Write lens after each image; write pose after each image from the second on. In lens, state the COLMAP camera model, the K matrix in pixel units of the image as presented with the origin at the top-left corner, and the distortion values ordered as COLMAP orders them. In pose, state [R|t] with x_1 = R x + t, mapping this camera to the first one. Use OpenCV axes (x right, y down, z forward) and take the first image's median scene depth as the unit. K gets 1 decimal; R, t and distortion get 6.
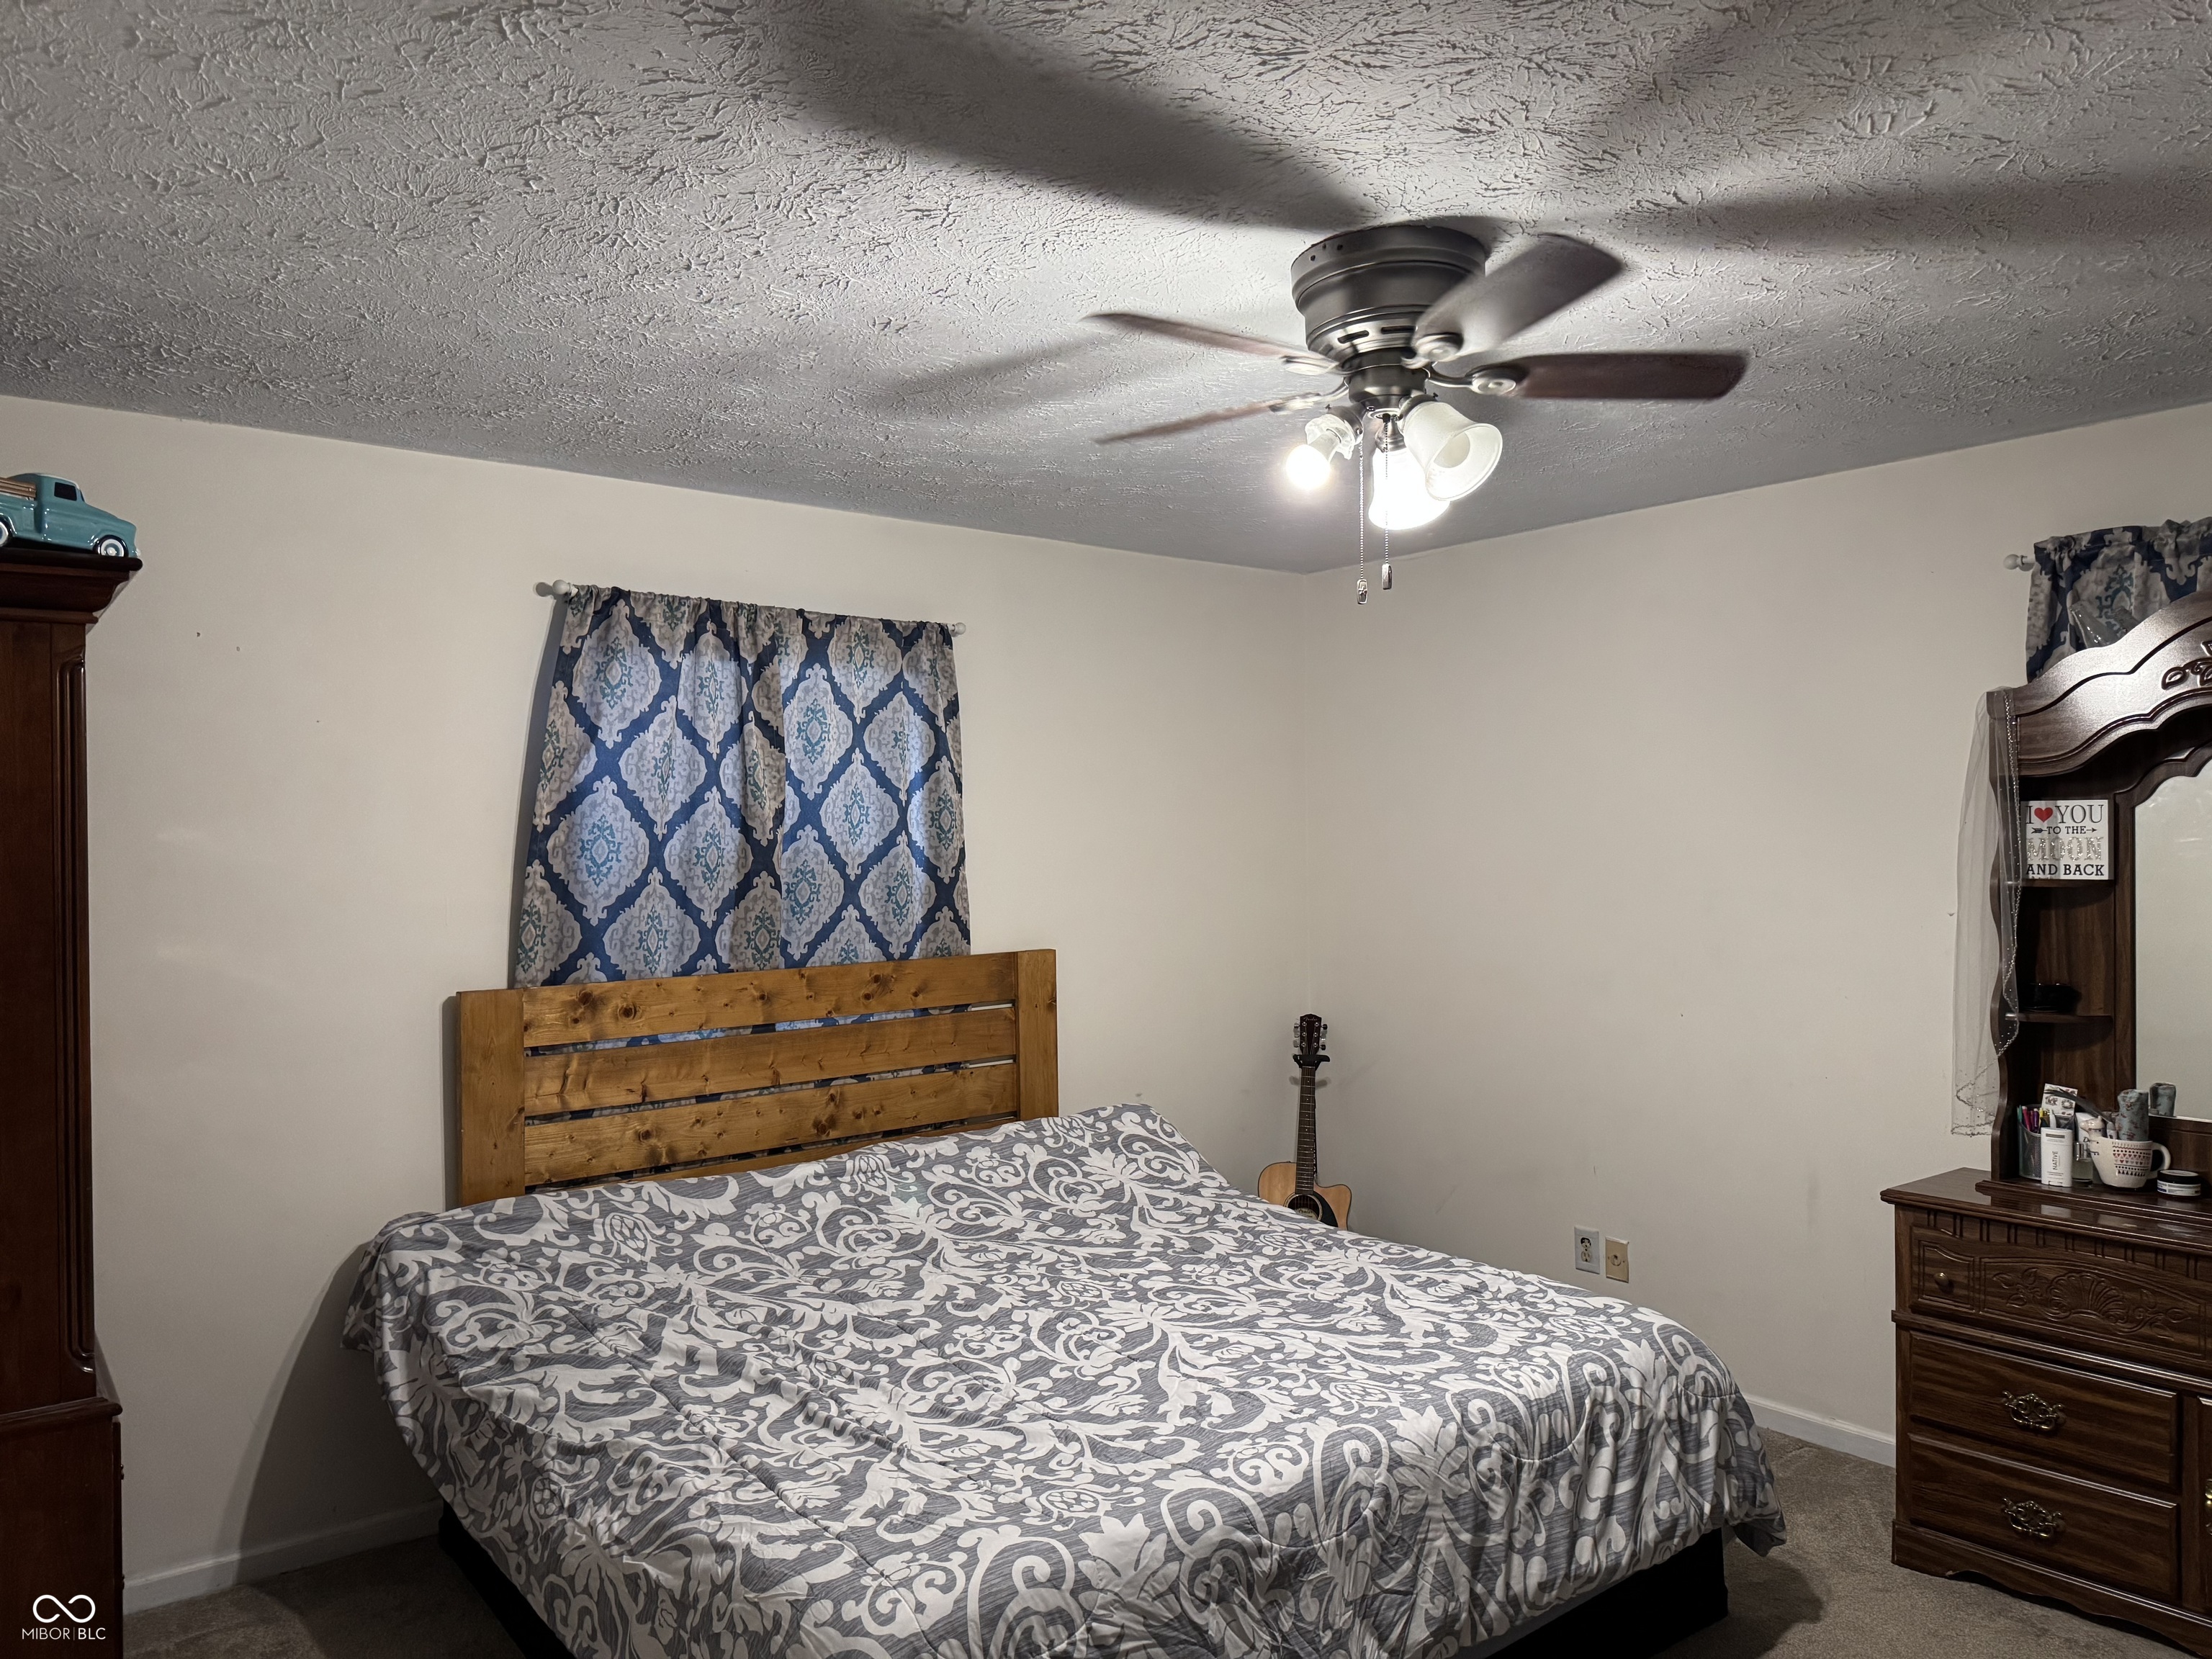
lens RADIAL K [[1501.3, 0, 1208.0], [0, 1501.3, 781.3], [0, 0, 1]] dist [0.188578, -0.285200]
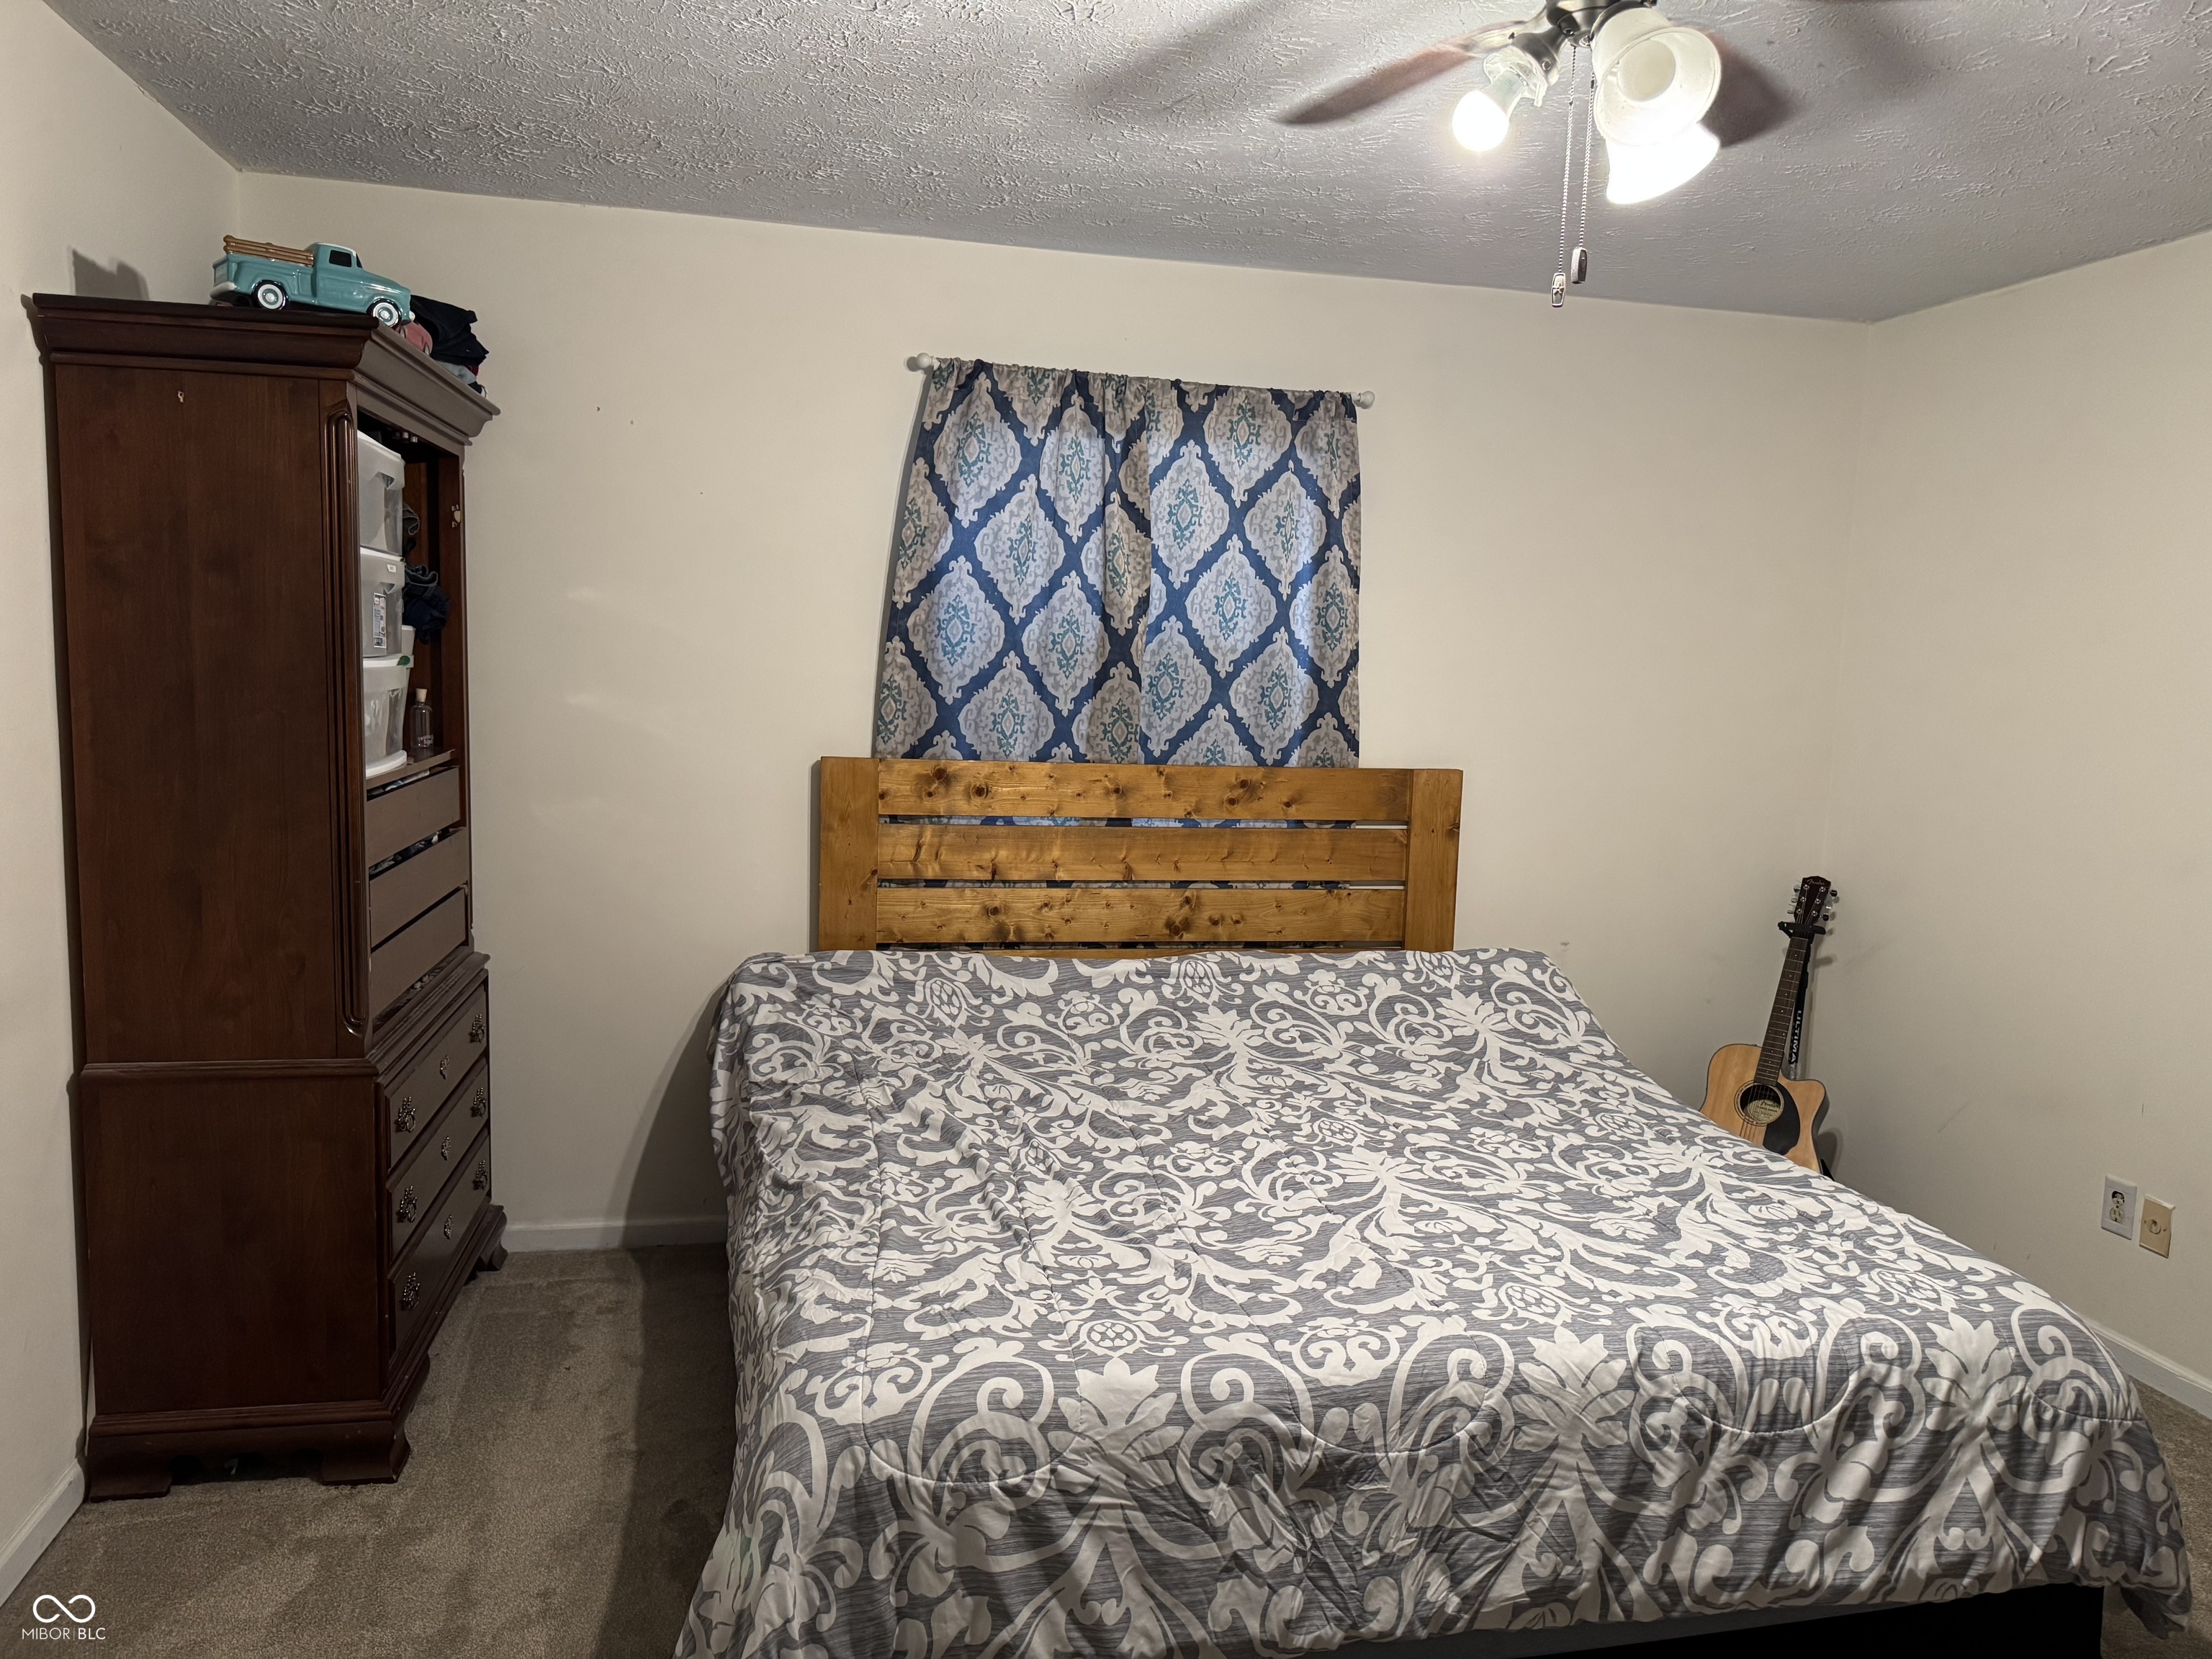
lens RADIAL K [[1565.1, 0, 1116.2], [0, 1565.1, 817.0], [0, 0, 1]] dist [0.088392, -0.085681]
pose [[0.895035, 0.085474, -0.437729, 0.174647], [-0.026169, 0.989837, 0.139775, 0.021212], [0.445228, -0.113649, 0.888176, 0.126584]]
